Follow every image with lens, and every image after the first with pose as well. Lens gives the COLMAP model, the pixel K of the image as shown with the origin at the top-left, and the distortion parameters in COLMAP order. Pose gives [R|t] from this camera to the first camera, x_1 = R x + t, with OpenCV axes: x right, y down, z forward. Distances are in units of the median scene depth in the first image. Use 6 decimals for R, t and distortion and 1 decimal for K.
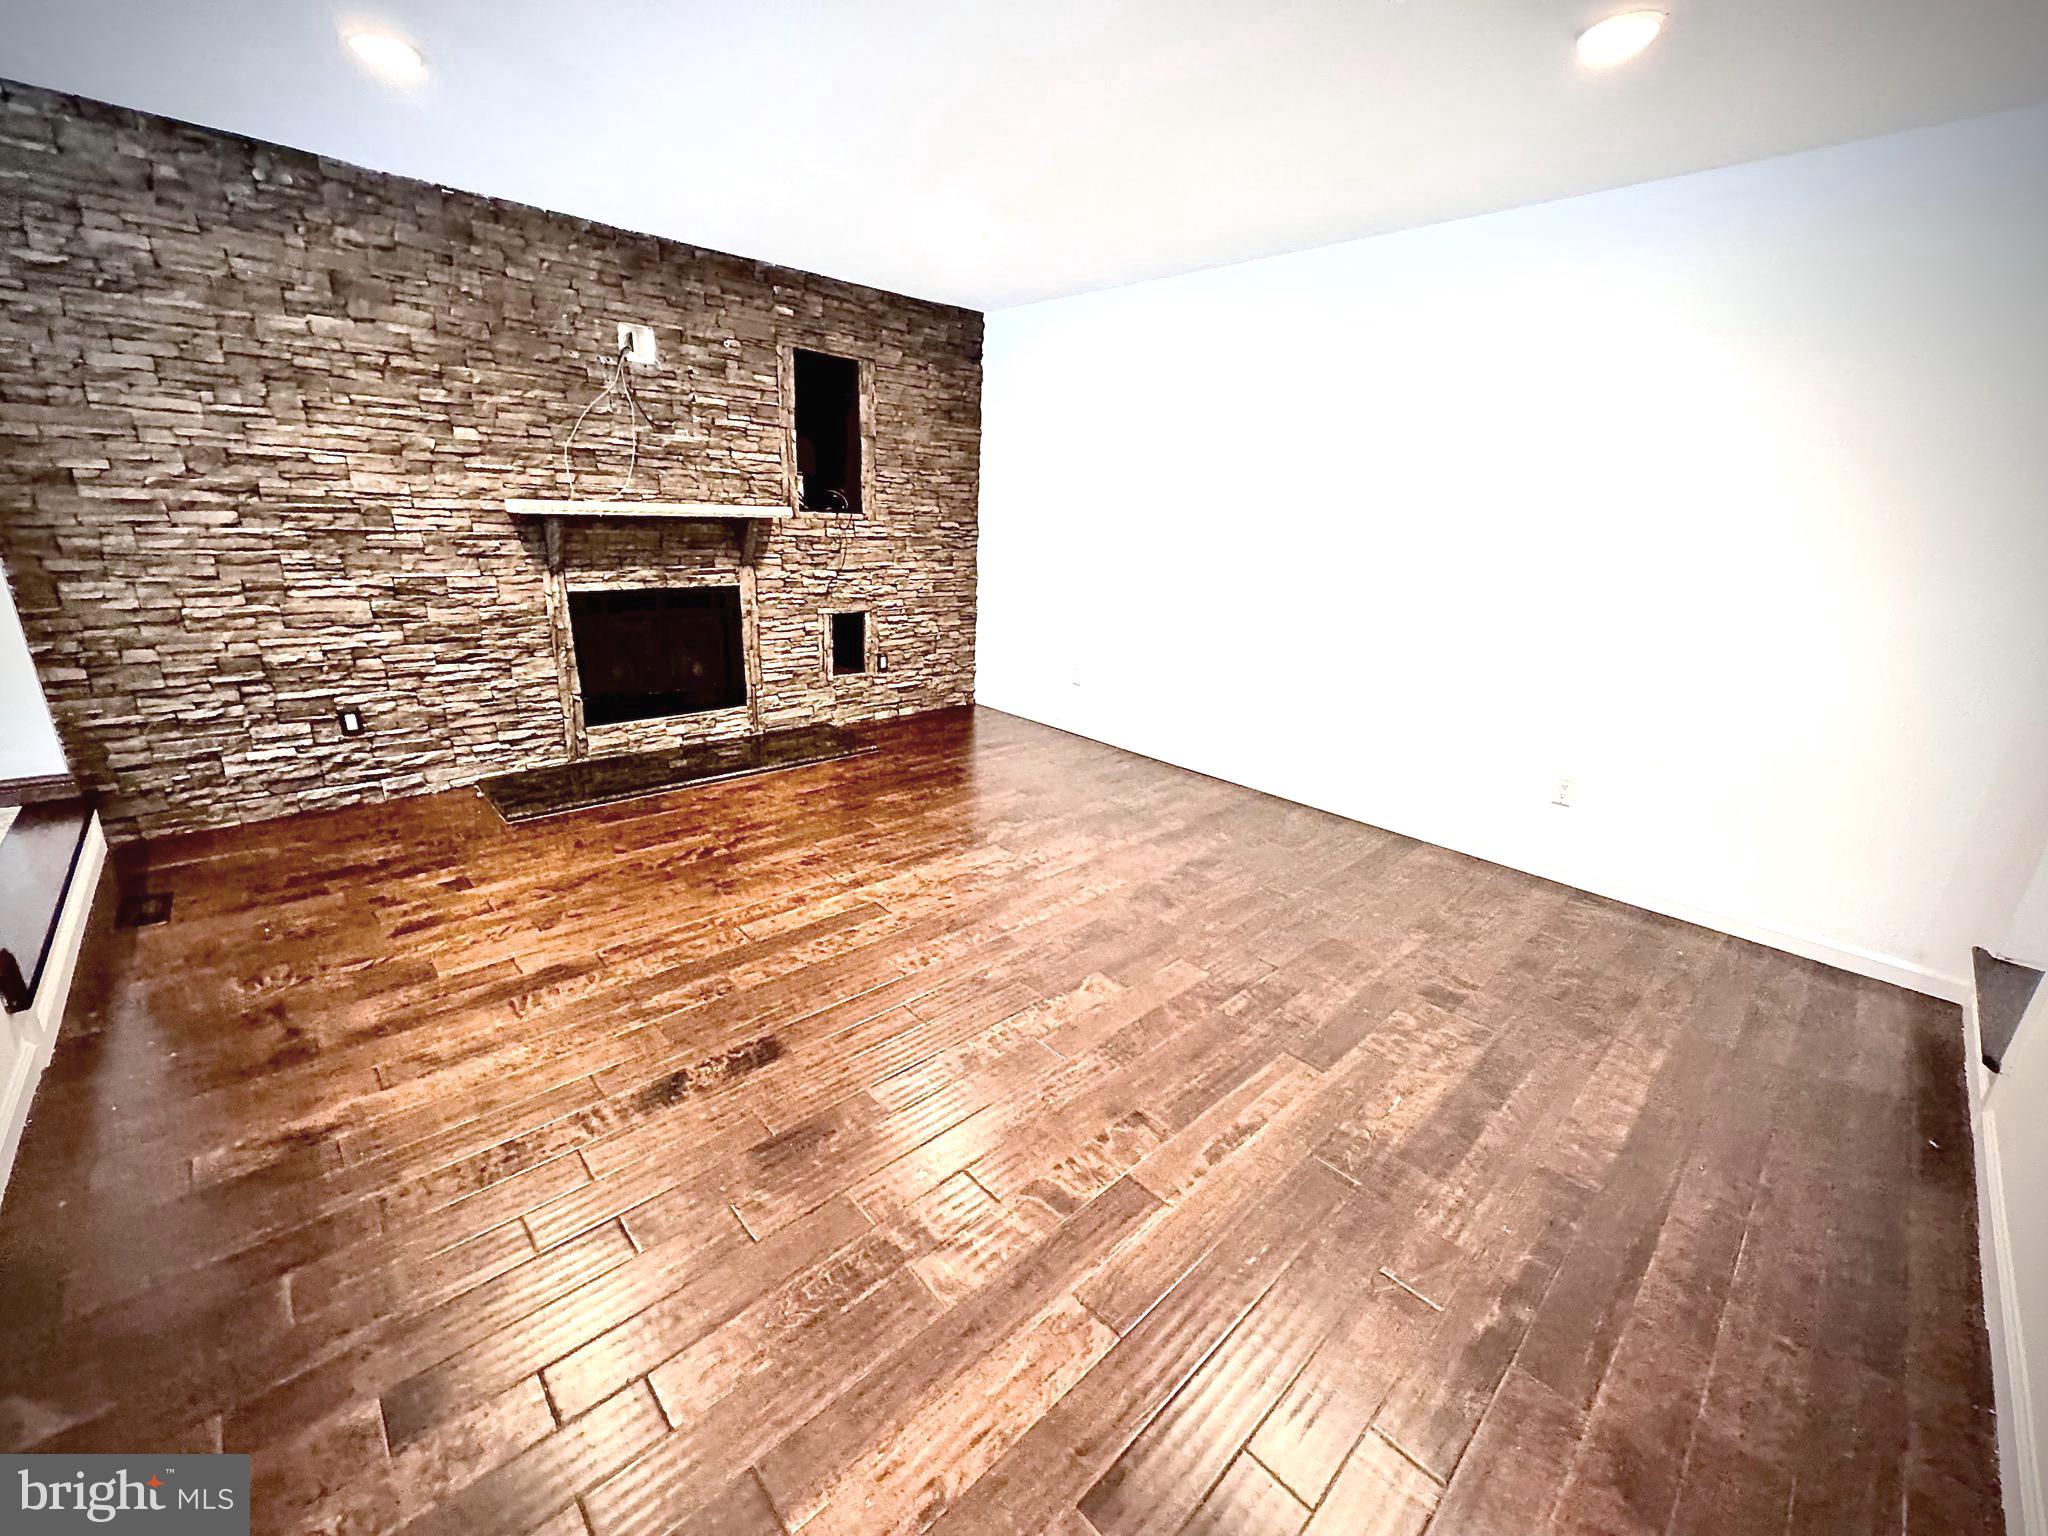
lens RADIAL K [[815.8, 0, 1026.7], [0, 815.8, 769.3], [0, 0, 1]] dist [-0.003101, 0.000457]
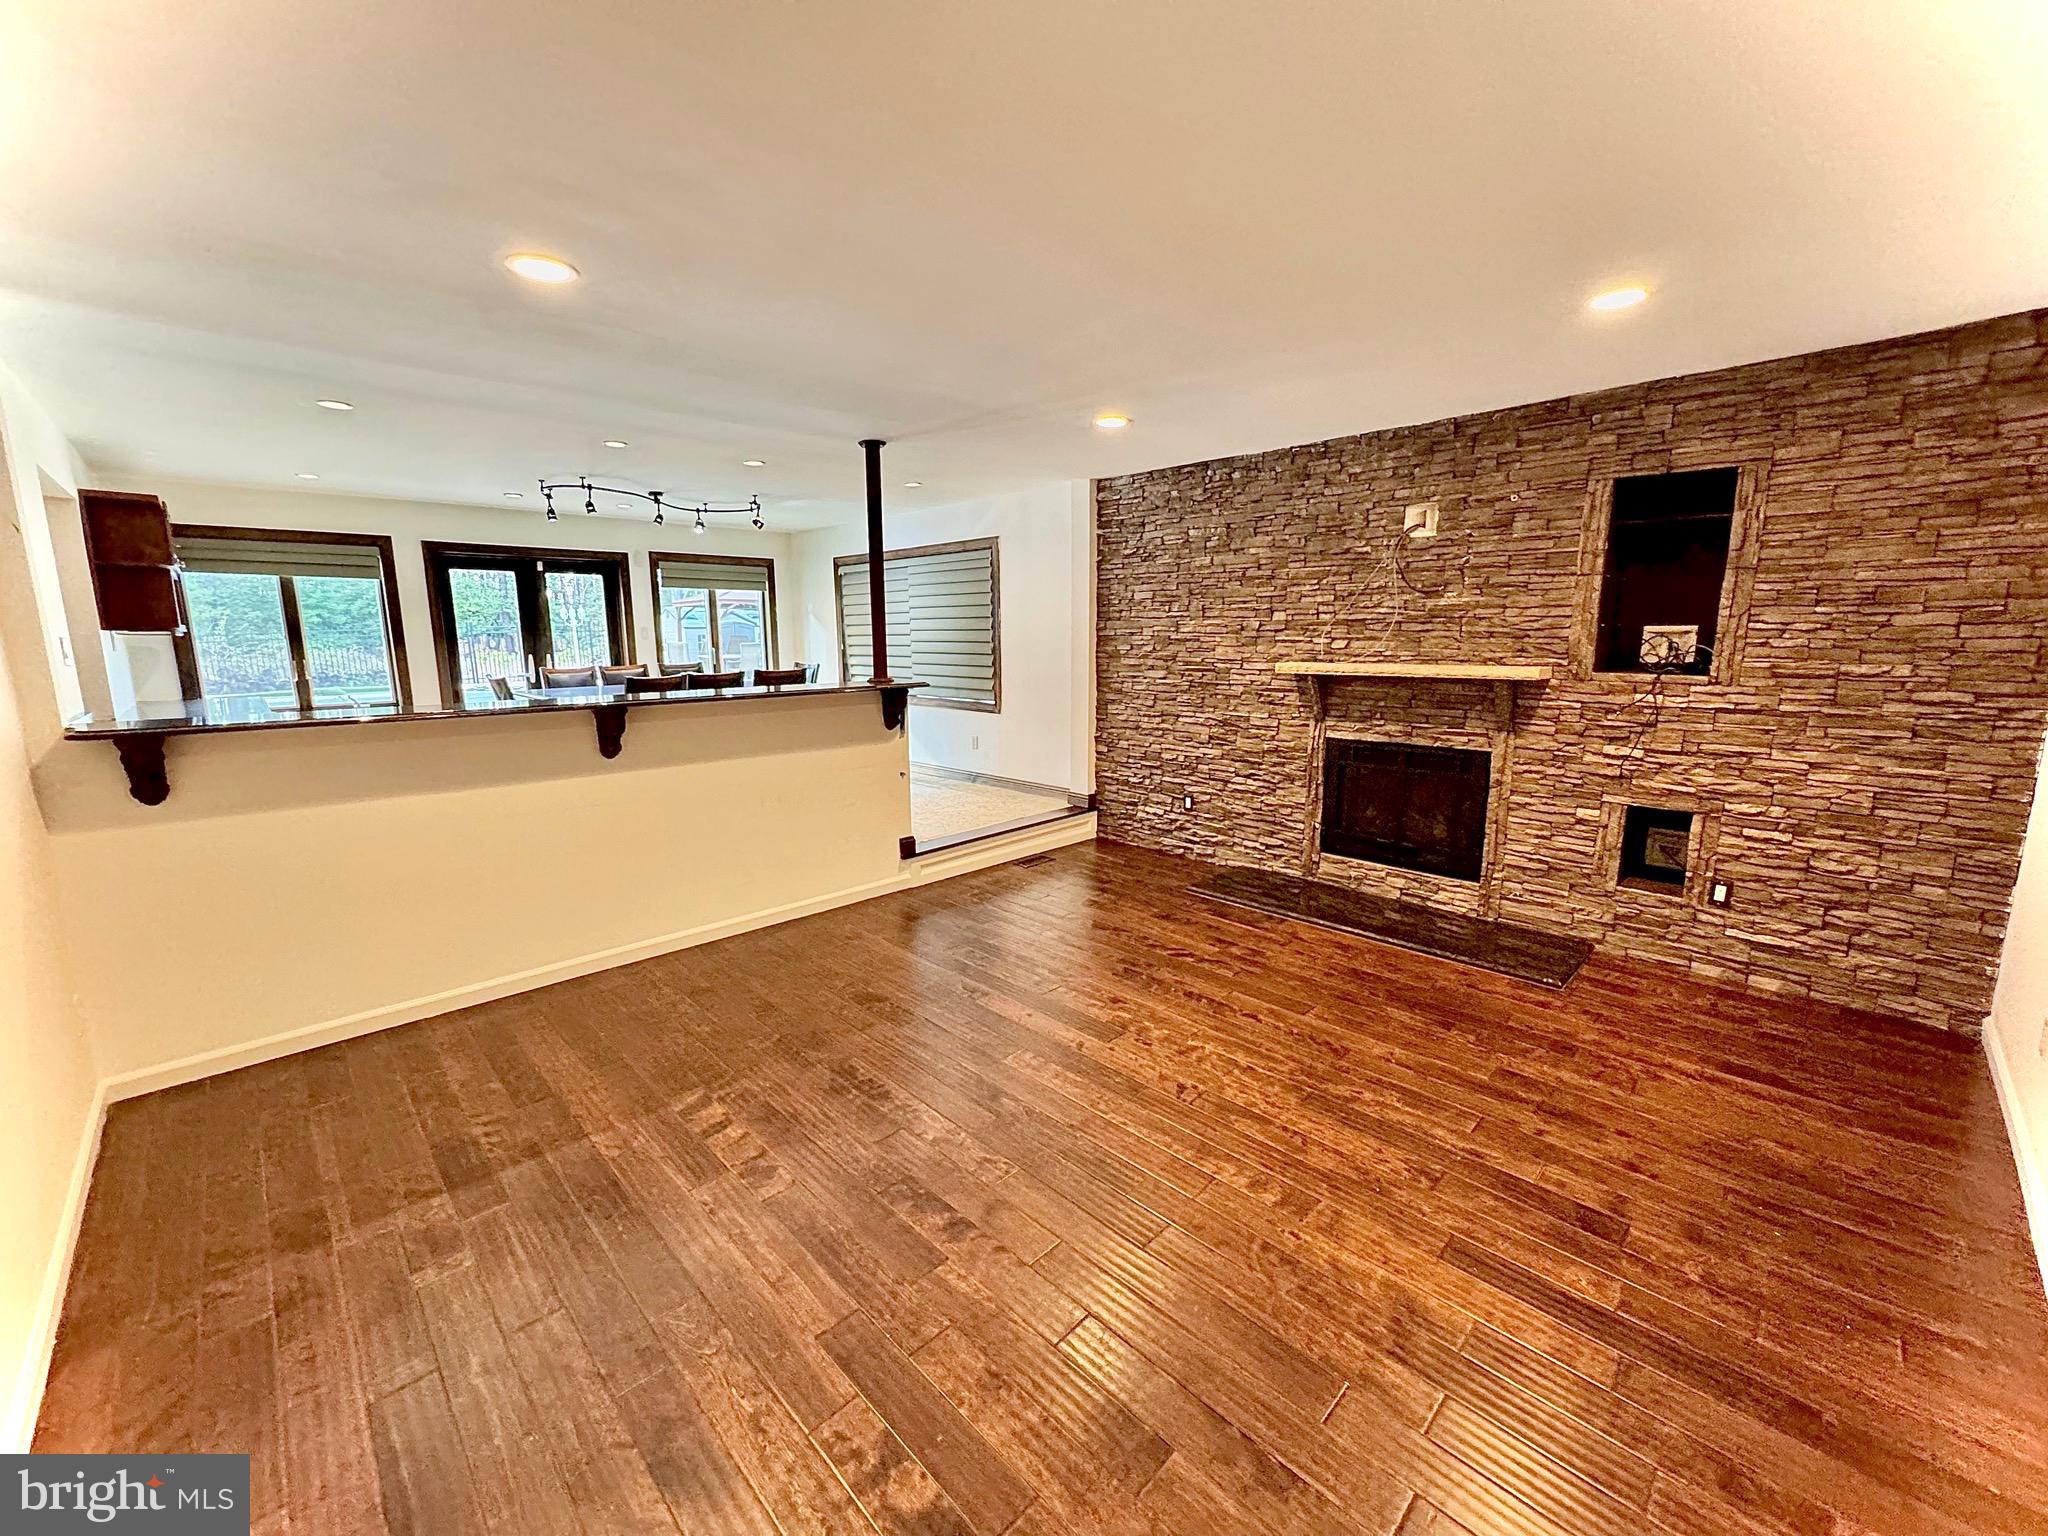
lens RADIAL K [[815.8, 0, 1025.2], [0, 815.8, 771.3], [0, 0, 1]] dist [-0.003101, 0.000457]
pose [[0.019828, 0.129447, -0.991388, 0.615999], [-0.297015, 0.947580, 0.117786, -0.184332], [0.954667, 0.292122, 0.057237, 0.543606]]
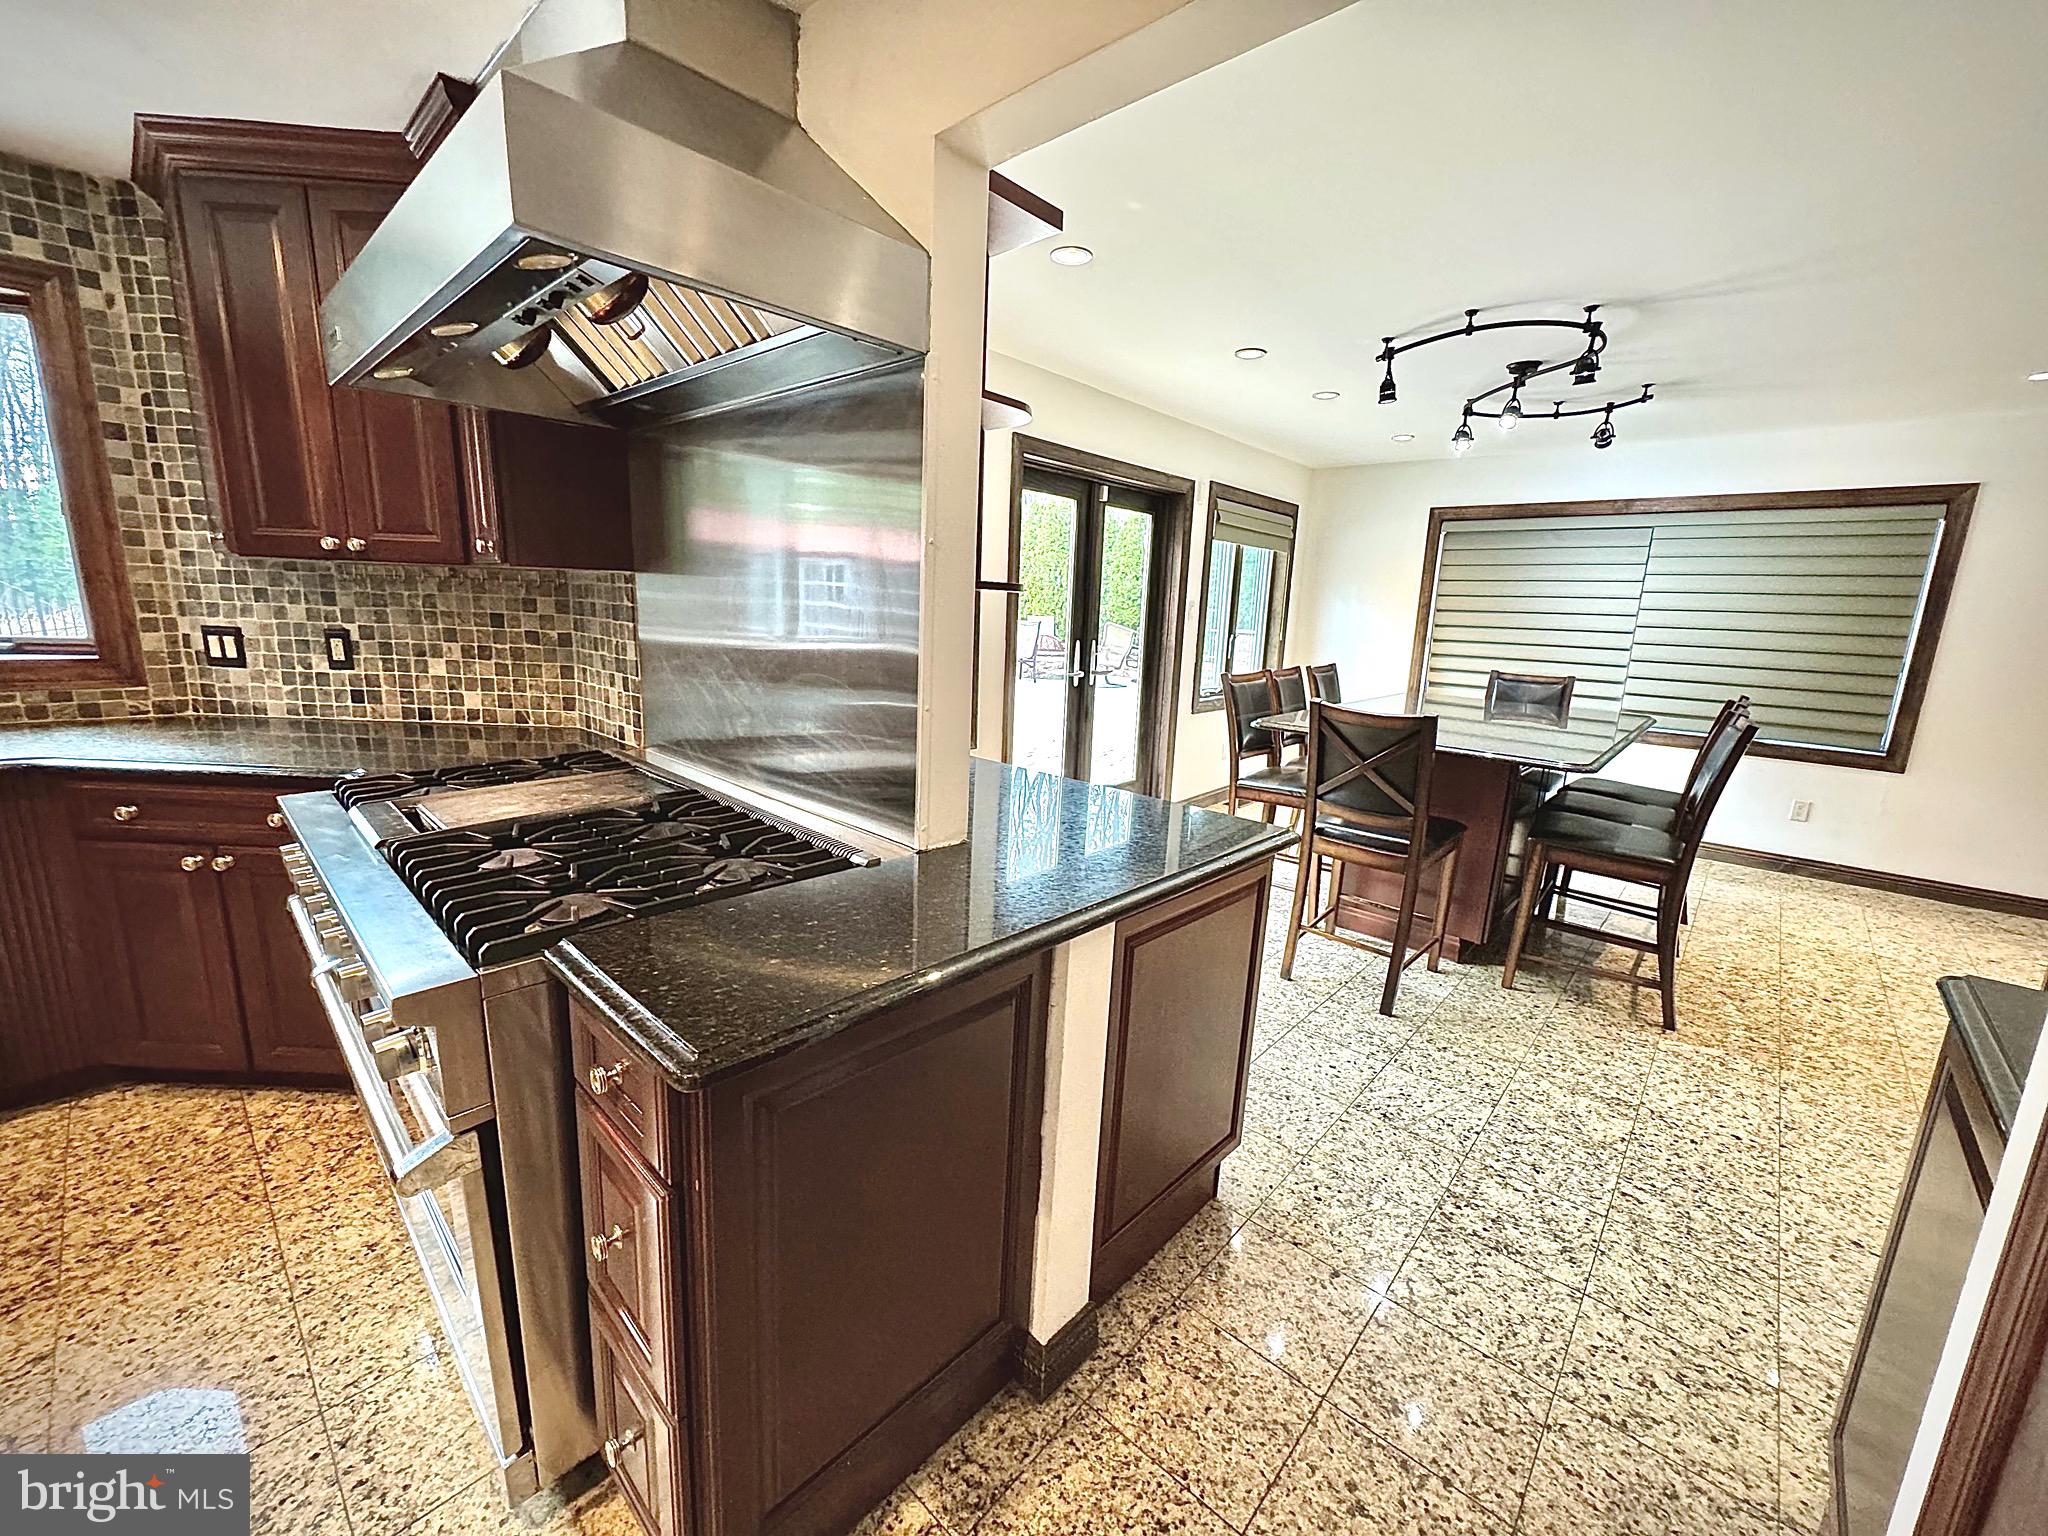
lens RADIAL K [[815.8, 0, 1026.2], [0, 815.8, 770.0], [0, 0, 1]] dist [-0.003101, 0.000457]
pose [[0.077222, 0.163614, -0.983497, -0.134455], [-0.337158, 0.932613, 0.128676, 0.161365], [0.938276, 0.321658, 0.127182, -0.644821]]
